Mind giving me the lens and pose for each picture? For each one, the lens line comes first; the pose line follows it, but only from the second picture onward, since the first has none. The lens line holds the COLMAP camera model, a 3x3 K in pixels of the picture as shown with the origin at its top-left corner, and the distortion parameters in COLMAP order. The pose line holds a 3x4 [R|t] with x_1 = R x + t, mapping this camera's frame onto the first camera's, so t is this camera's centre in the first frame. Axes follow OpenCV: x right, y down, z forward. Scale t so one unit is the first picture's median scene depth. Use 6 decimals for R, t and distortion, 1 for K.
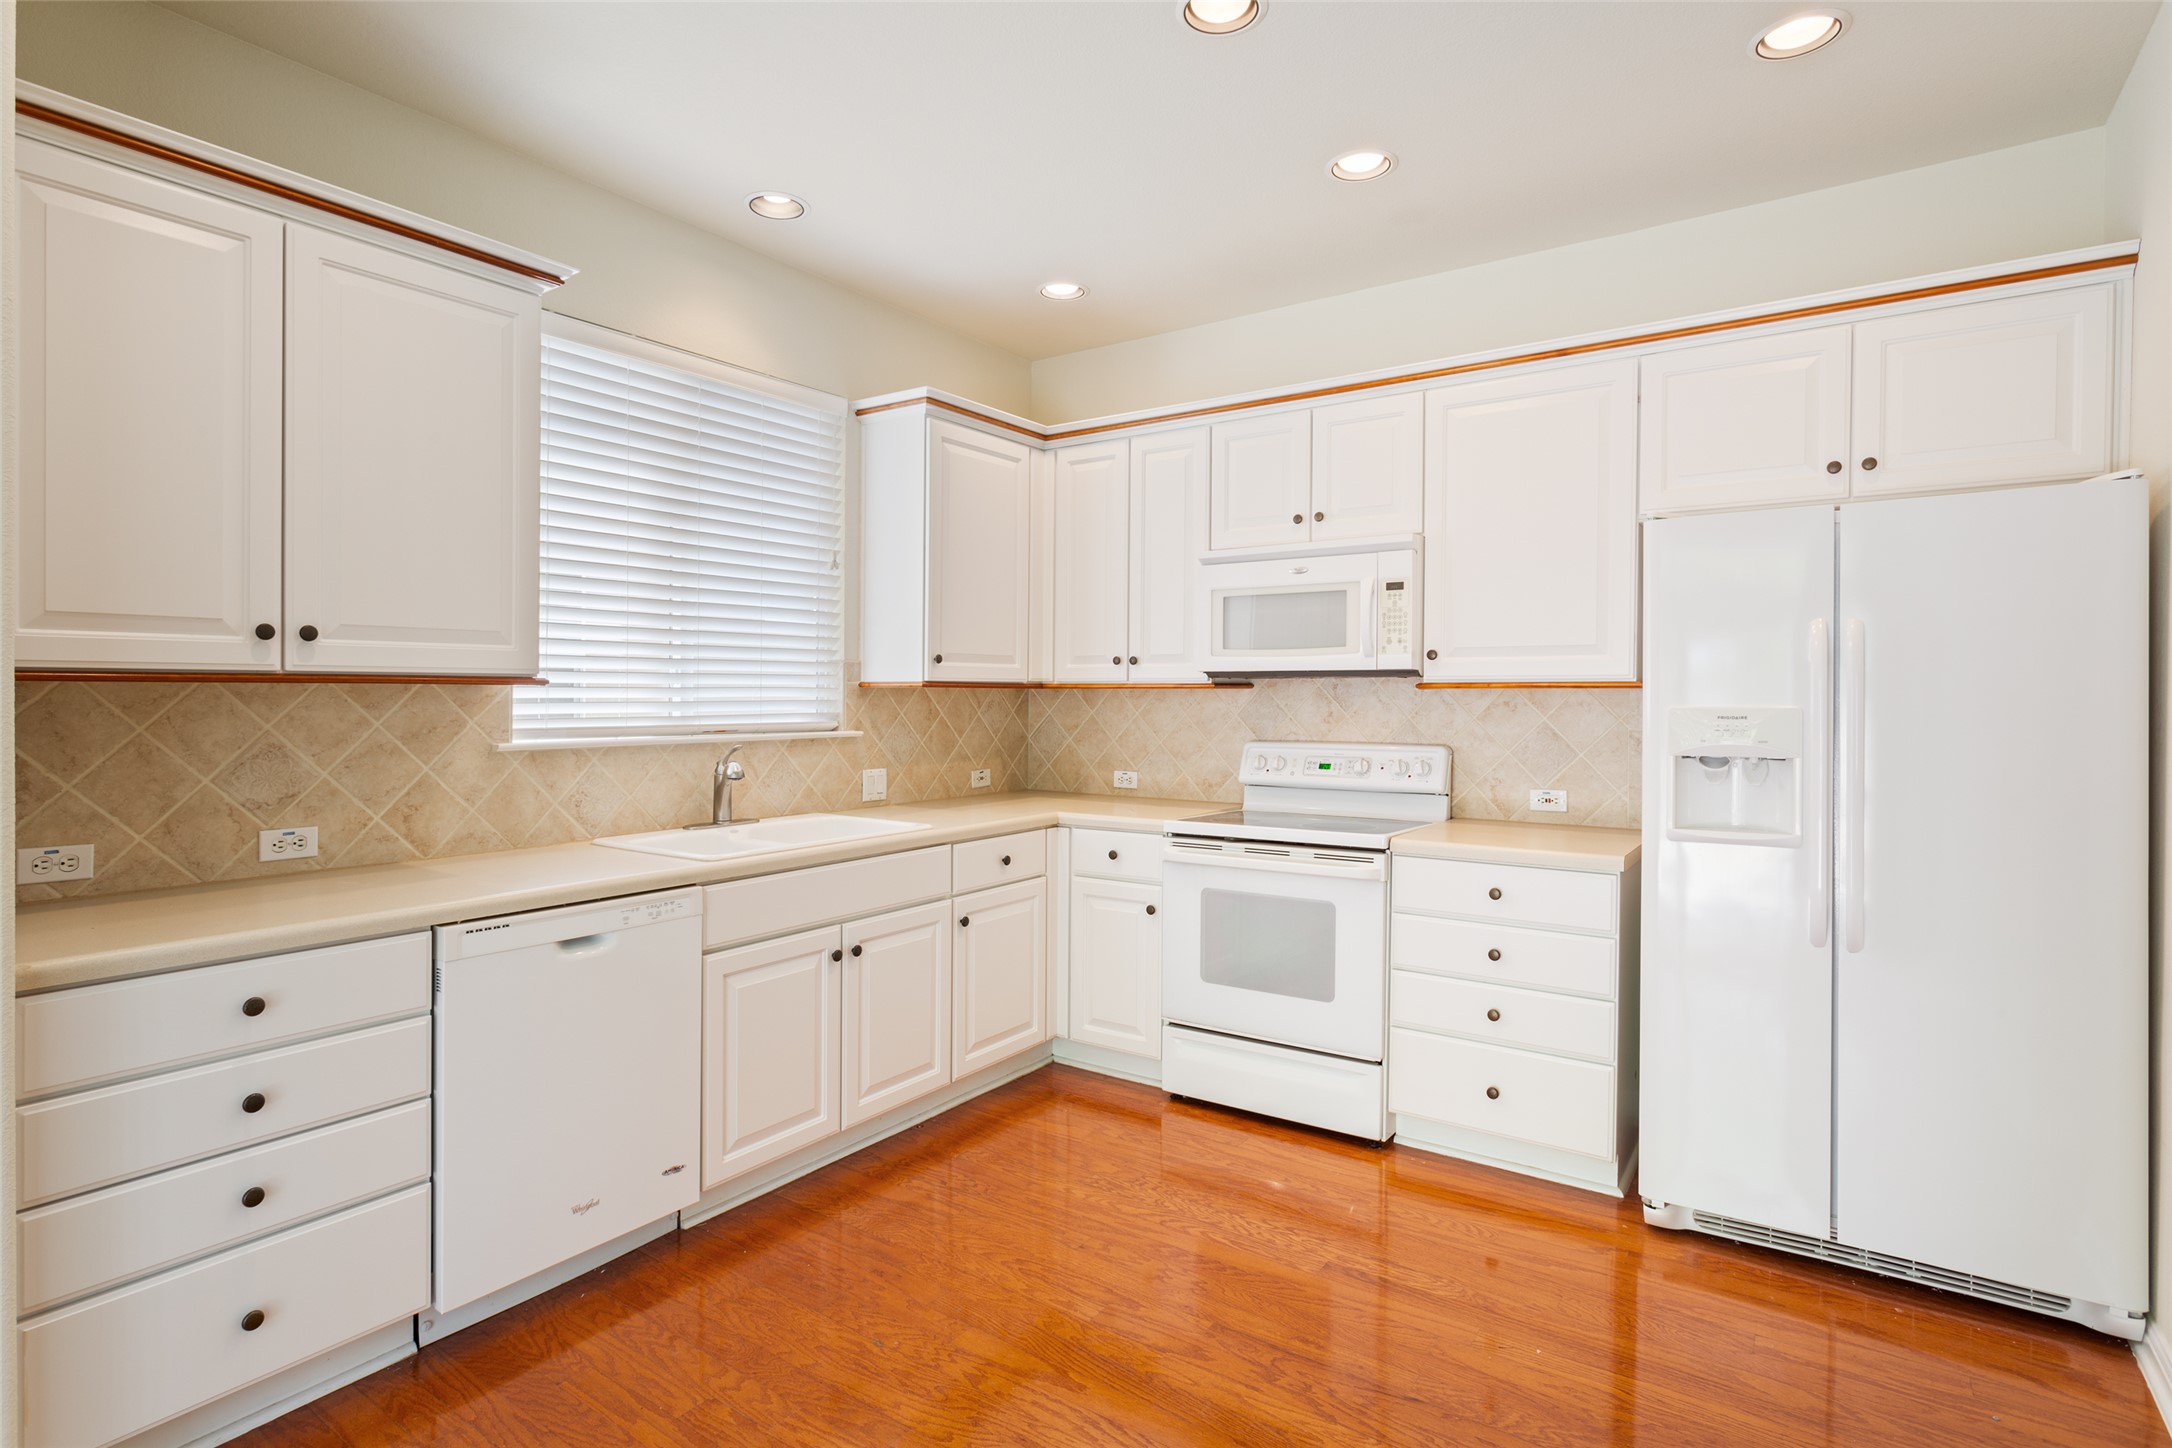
lens RADIAL K [[1074.7, 0, 1108.0], [0, 1074.7, 700.8], [0, 0, 1]] dist [-0.004845, 0.001240]
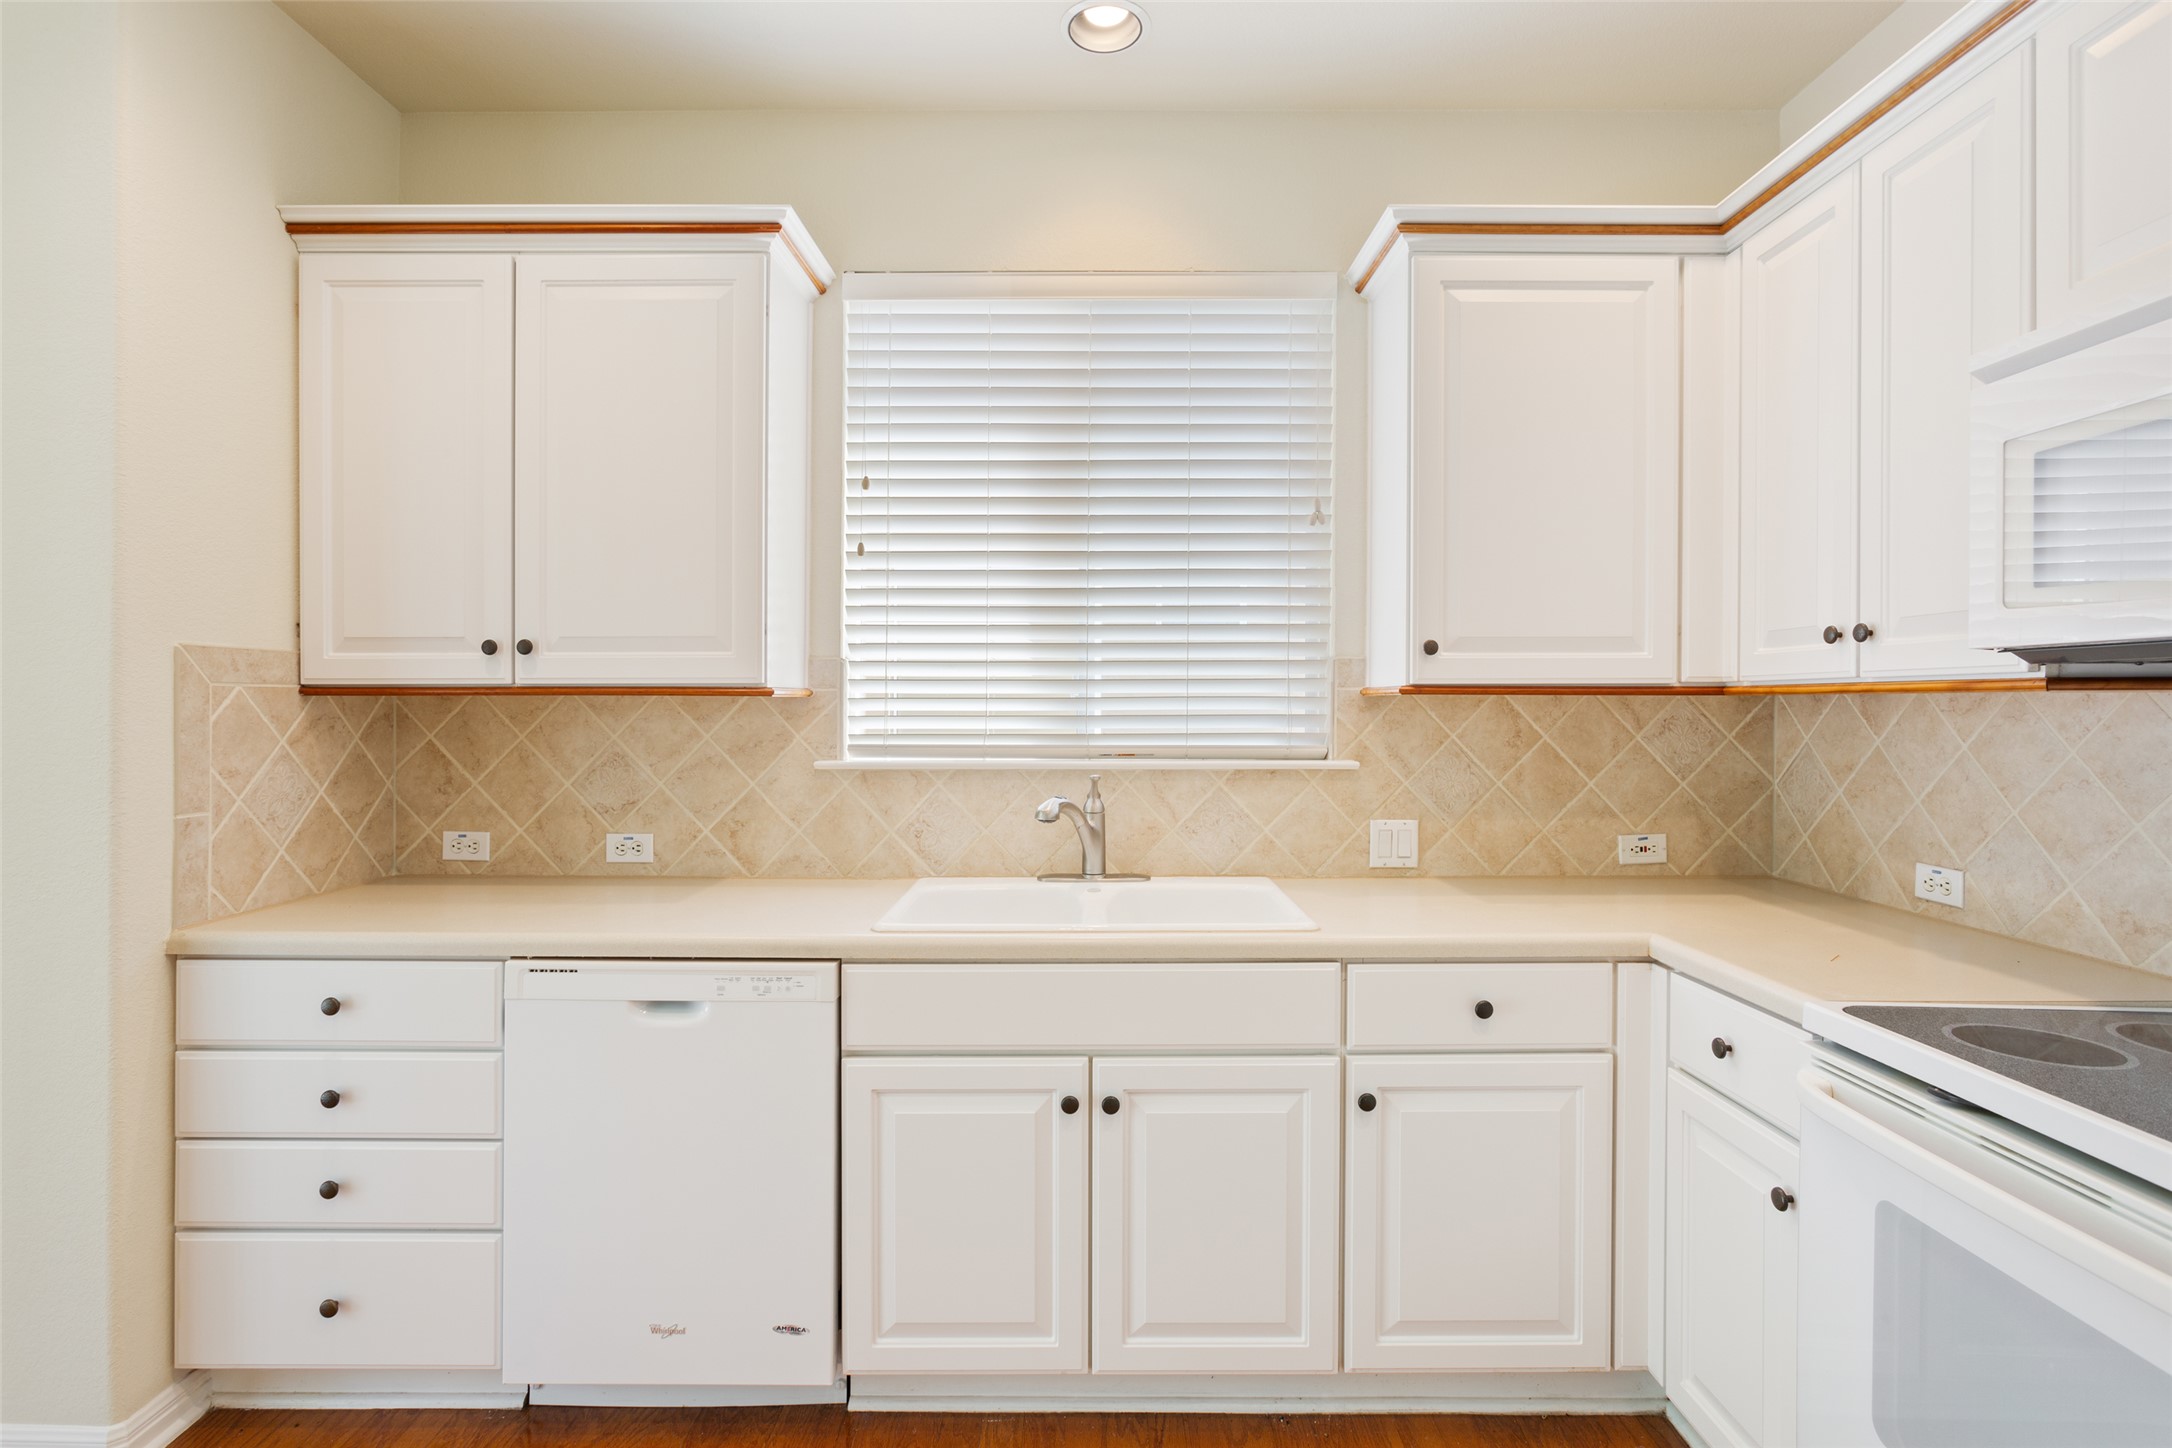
lens RADIAL K [[1067.8, 0, 1093.0], [0, 1067.8, 697.8], [0, 0, 1]] dist [-0.010448, 0.001479]
pose [[0.561655, -0.007314, -0.827339, 0.238020], [-0.004500, 0.999919, -0.011895, -0.002822], [0.827359, 0.010404, 0.561577, 0.517464]]
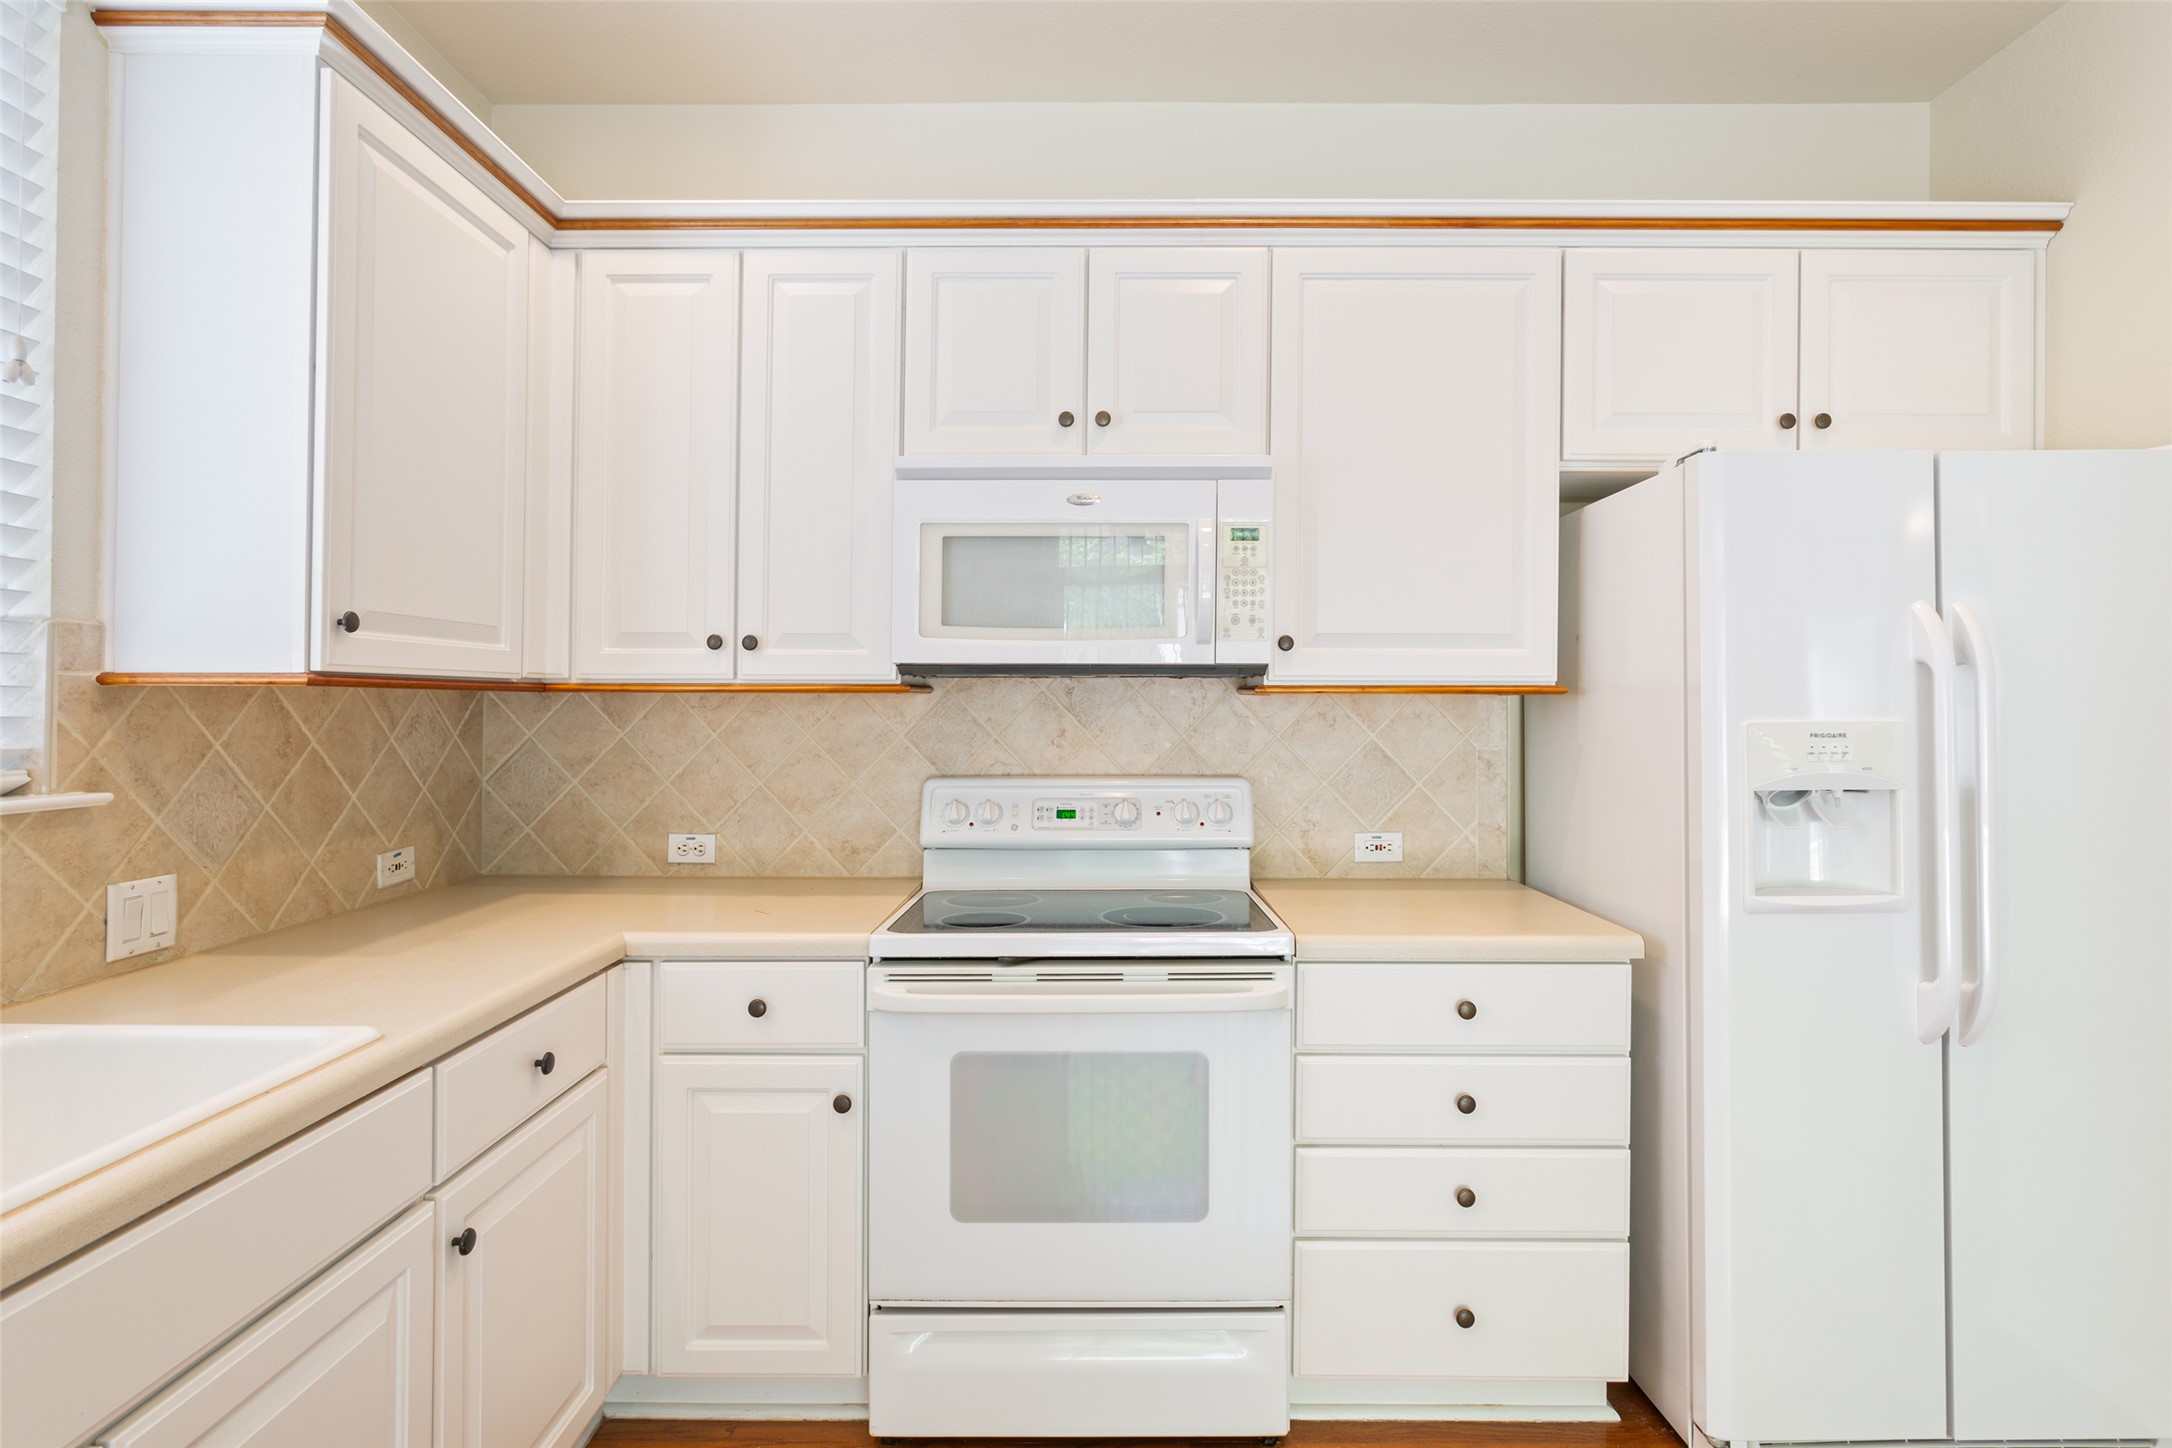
lens RADIAL K [[1074.7, 0, 1108.0], [0, 1074.7, 700.8], [0, 0, 1]] dist [-0.004845, 0.001240]
pose [[0.830848, 0.001579, 0.556497, -0.147283], [0.003196, 0.999966, -0.007608, -0.002420], [-0.556490, 0.008100, 0.830815, 0.472464]]
